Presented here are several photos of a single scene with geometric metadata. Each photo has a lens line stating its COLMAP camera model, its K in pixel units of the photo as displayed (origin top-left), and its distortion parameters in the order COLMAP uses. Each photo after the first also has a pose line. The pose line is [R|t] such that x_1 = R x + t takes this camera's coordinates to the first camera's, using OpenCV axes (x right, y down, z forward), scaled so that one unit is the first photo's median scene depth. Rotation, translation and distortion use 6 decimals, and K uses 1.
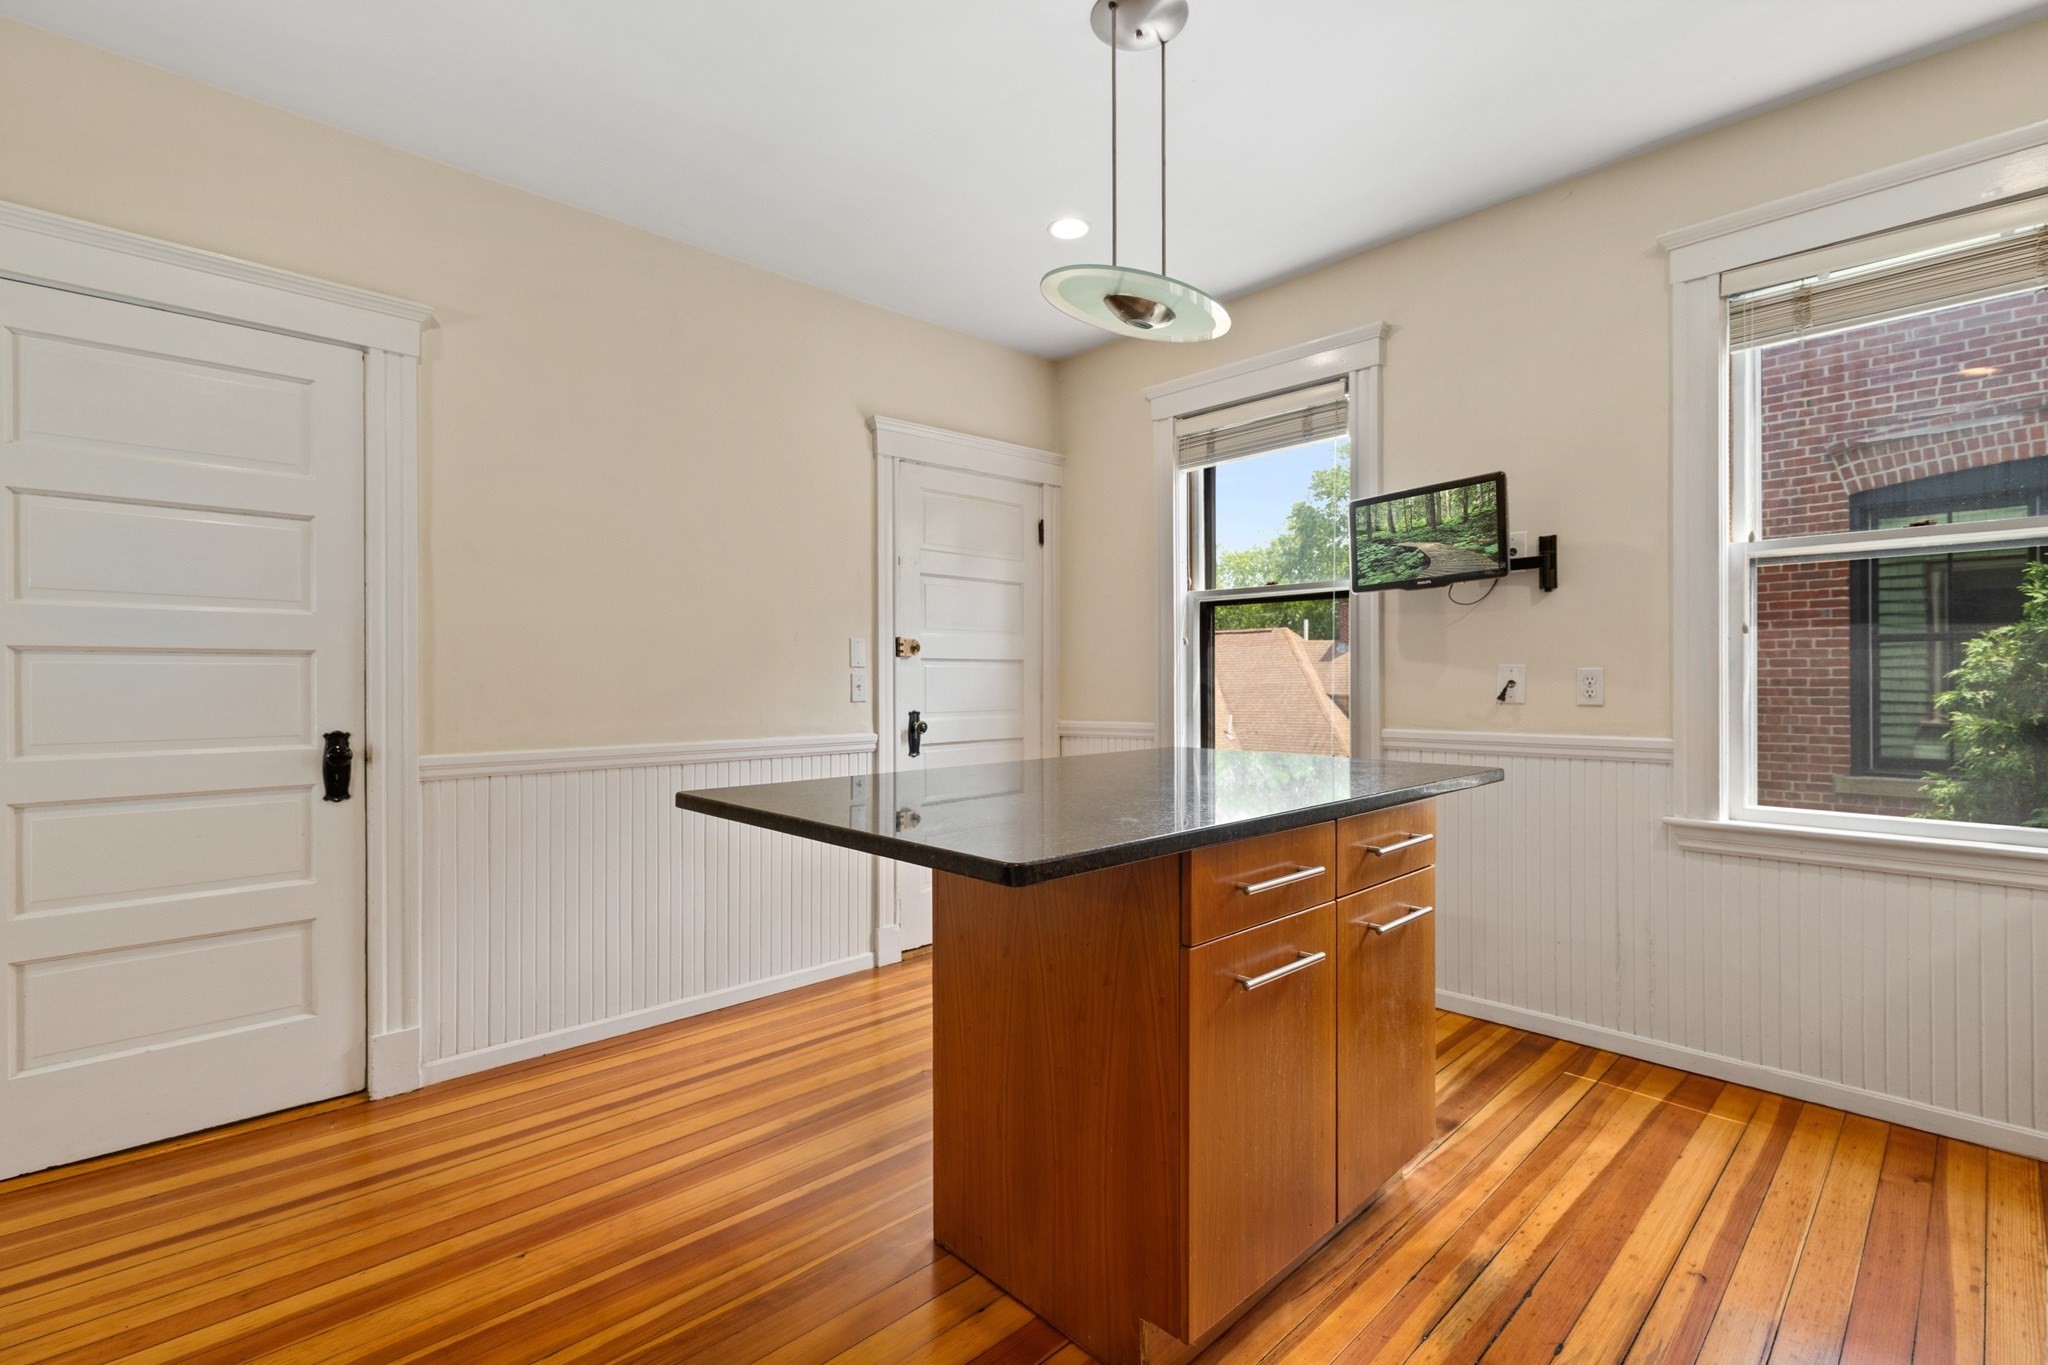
lens RADIAL K [[977.9, 0, 1033.8], [0, 977.9, 679.6], [0, 0, 1]] dist [-0.102481, 0.106197]
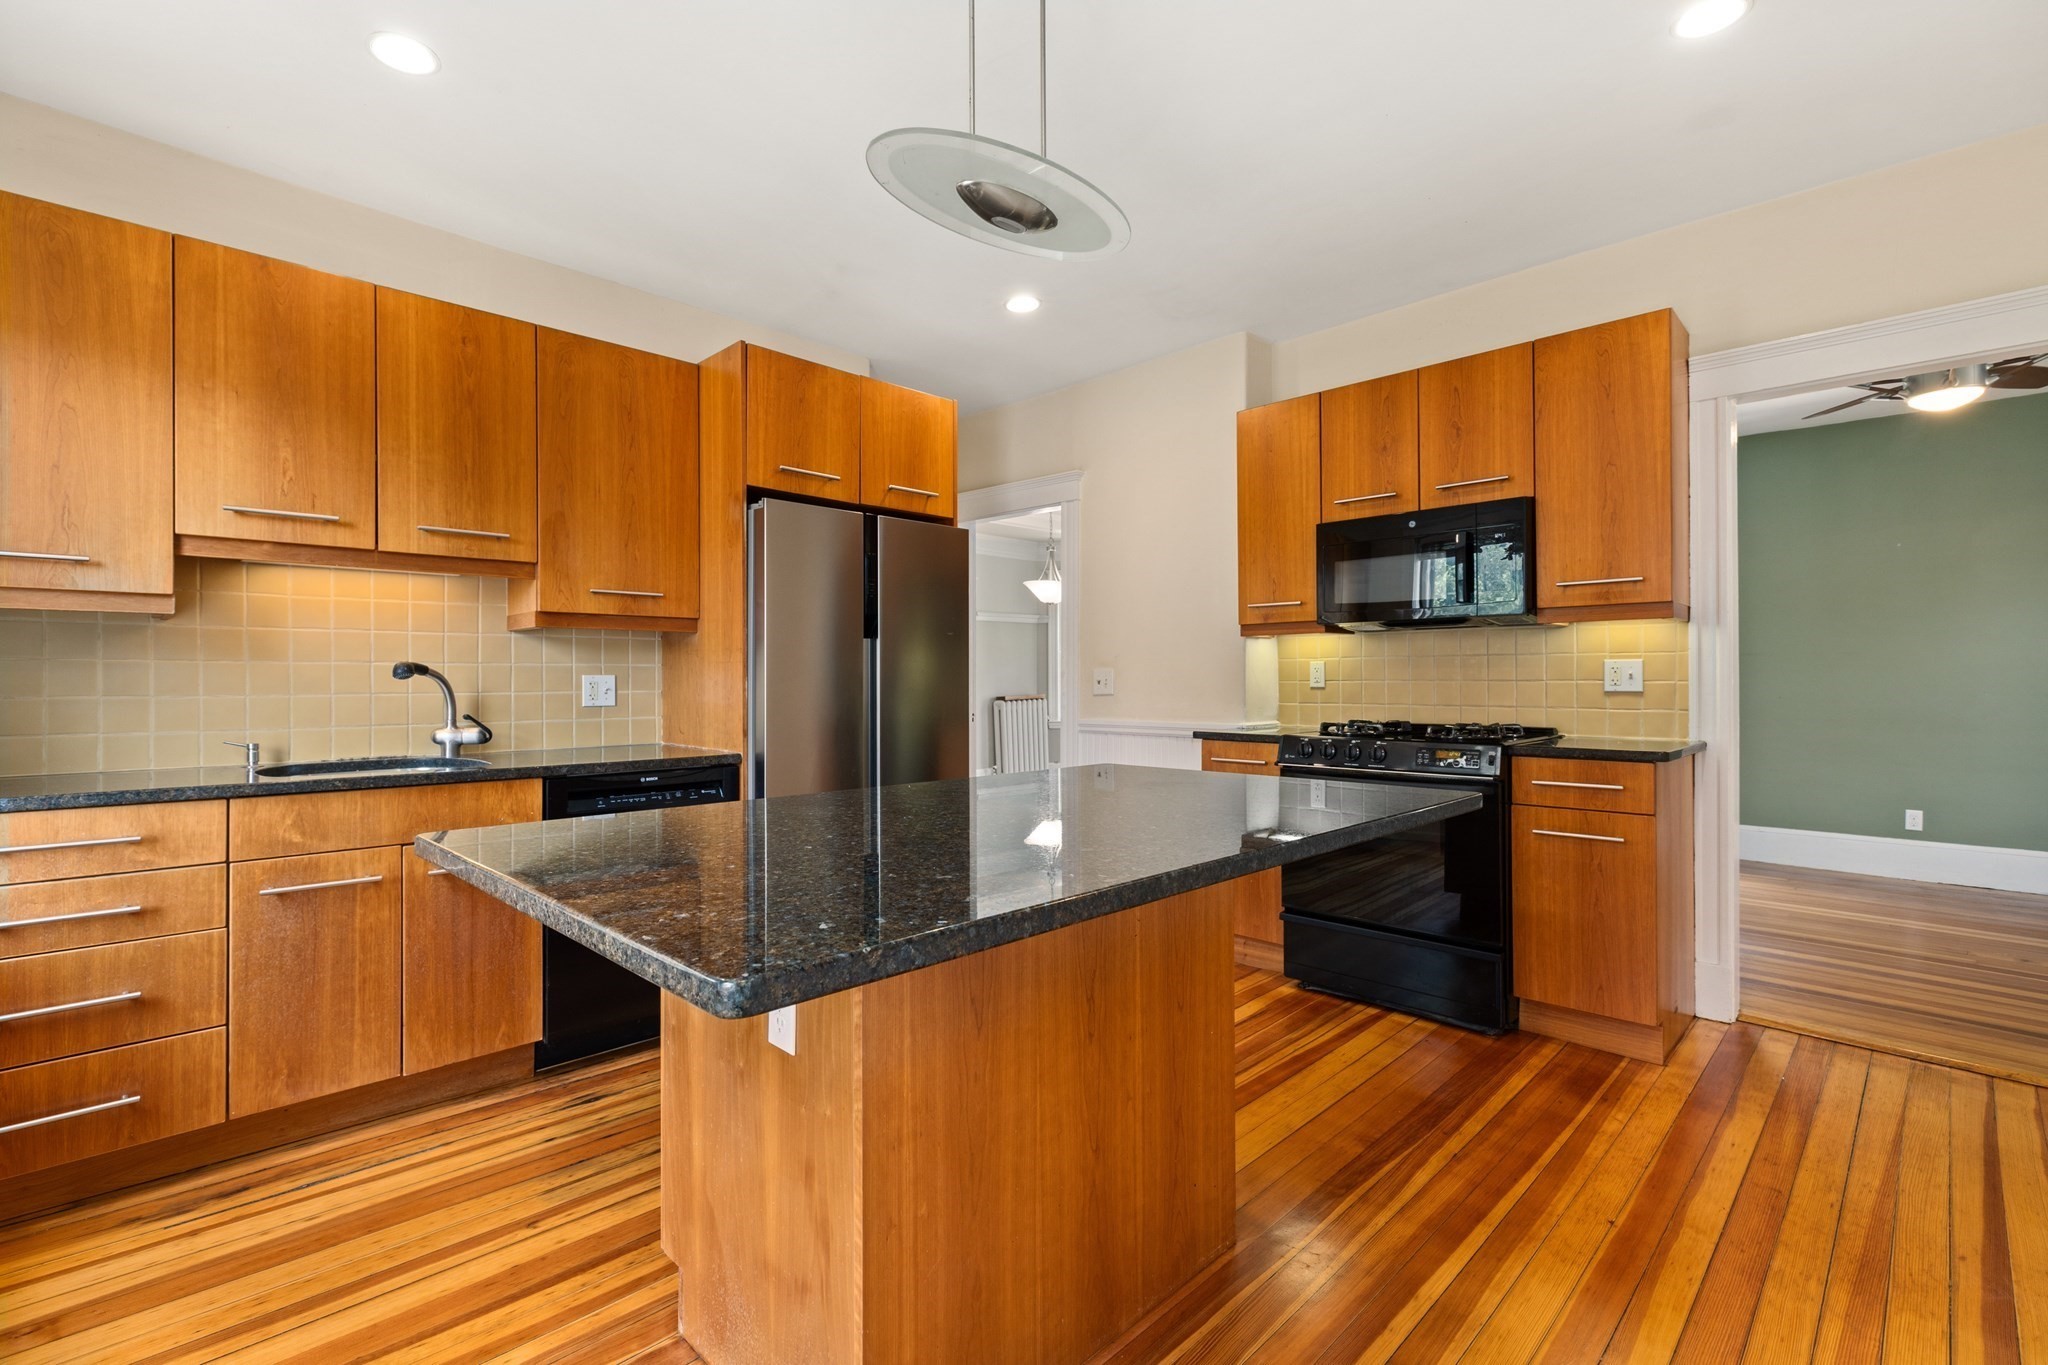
lens RADIAL K [[900.3, 0, 1011.4], [0, 900.3, 682.5], [0, 0, 1]] dist [0.001675, -0.000024]
pose [[-0.999088, 0.003537, 0.042560, 0.044041], [0.003820, 0.999971, 0.006575, -0.003026], [-0.042535, 0.006732, -0.999072, 1.045958]]
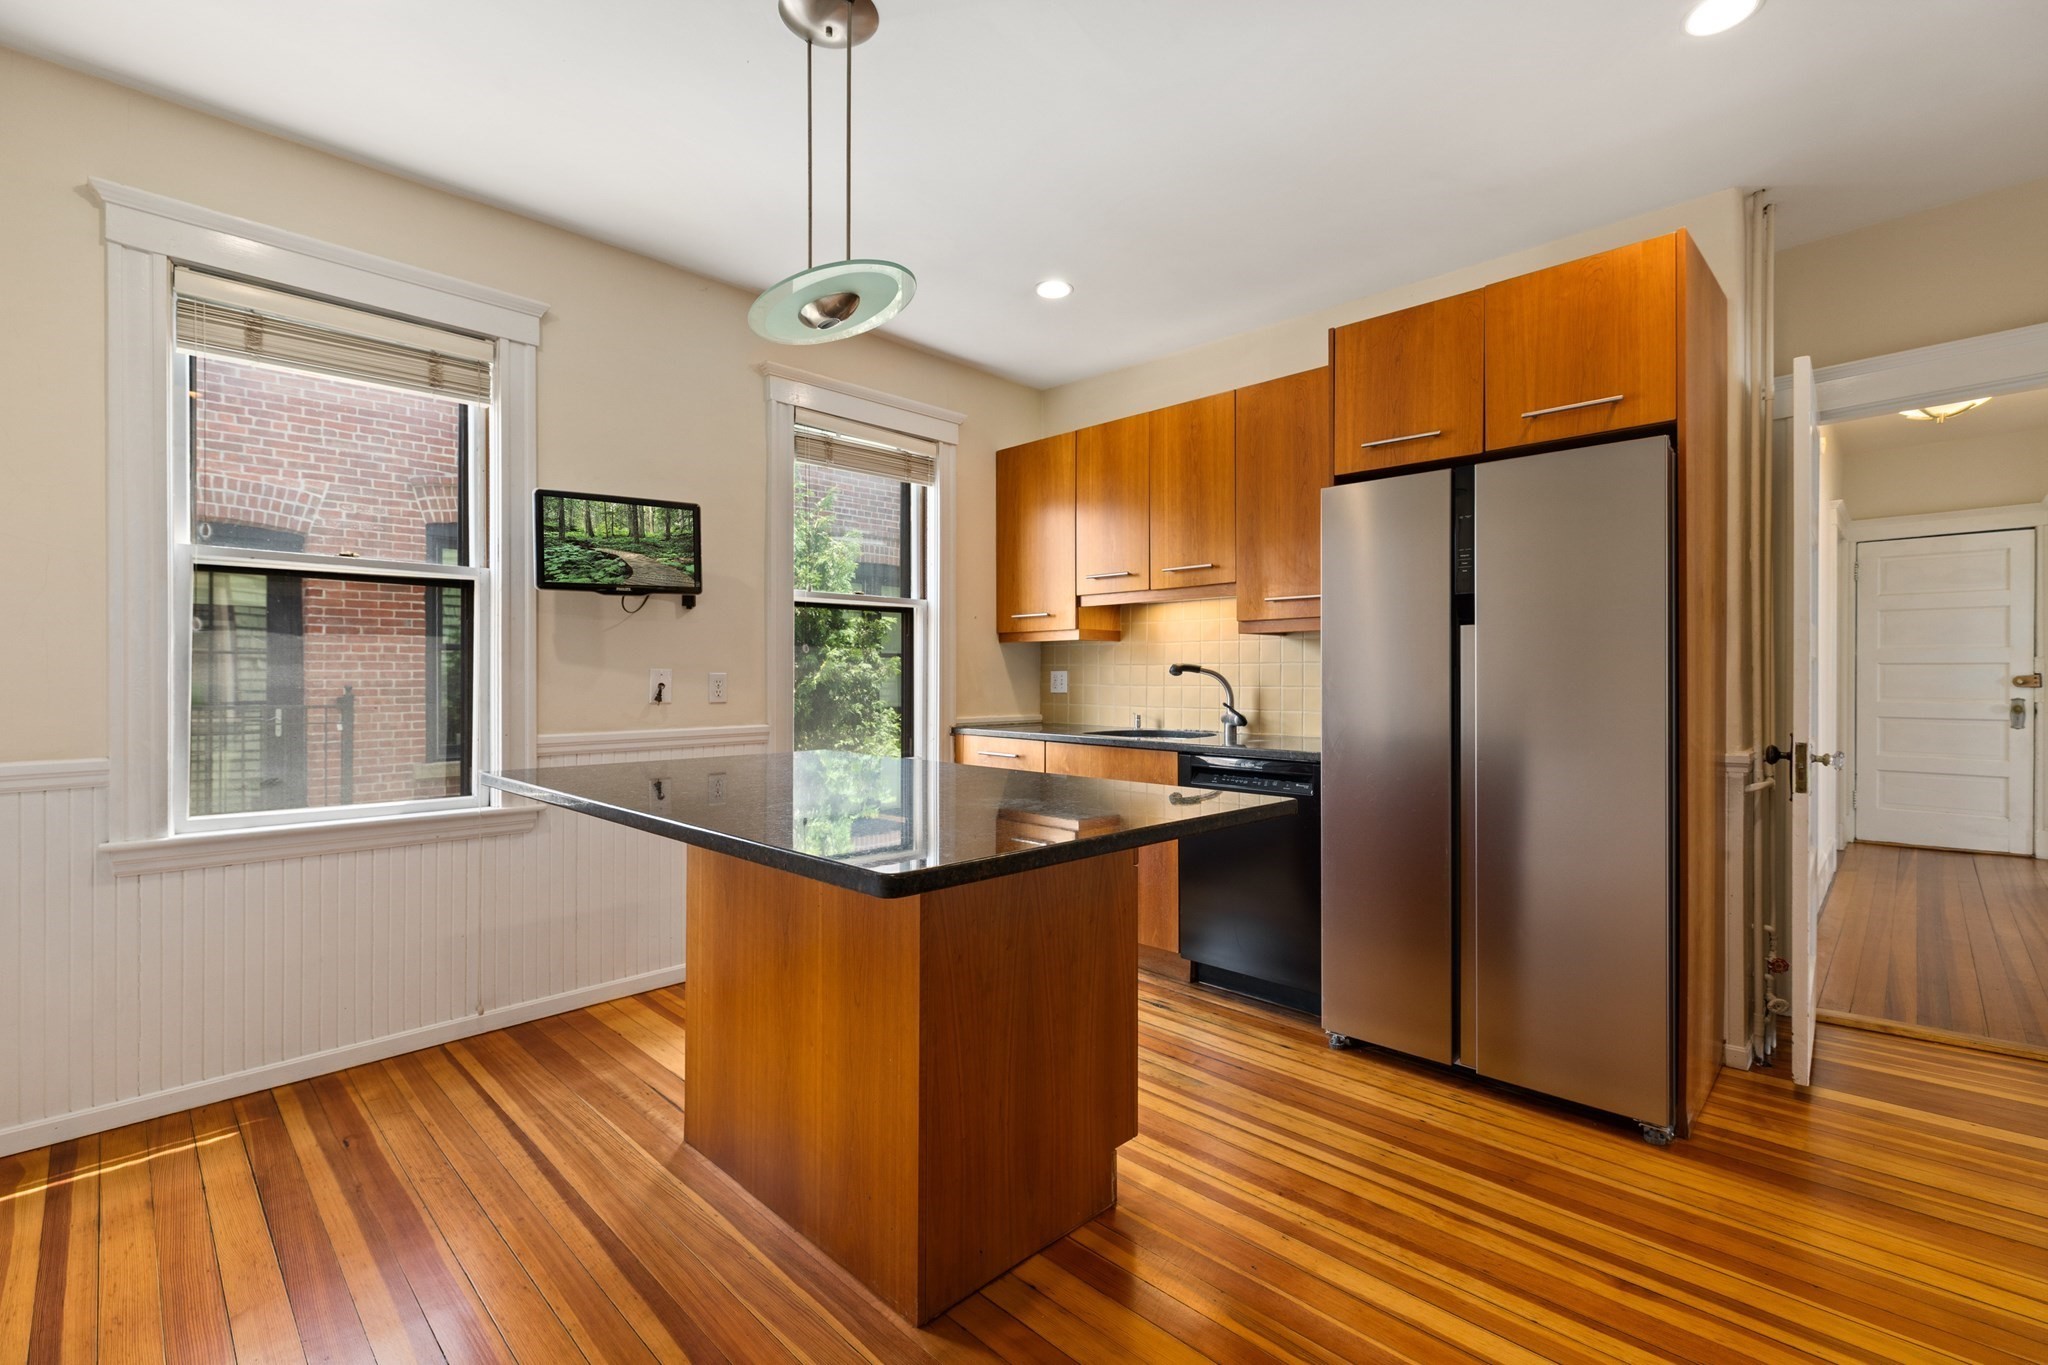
lens RADIAL K [[921.7, 0, 1024.0], [0, 921.7, 674.0], [0, 0, 1]] dist [0.002016, 0.000123]
pose [[0.028548, -0.000242, 0.999592, -0.510017], [0.007531, 0.999972, 0.000027, -0.006078], [-0.999564, 0.007527, 0.028549, 0.478018]]
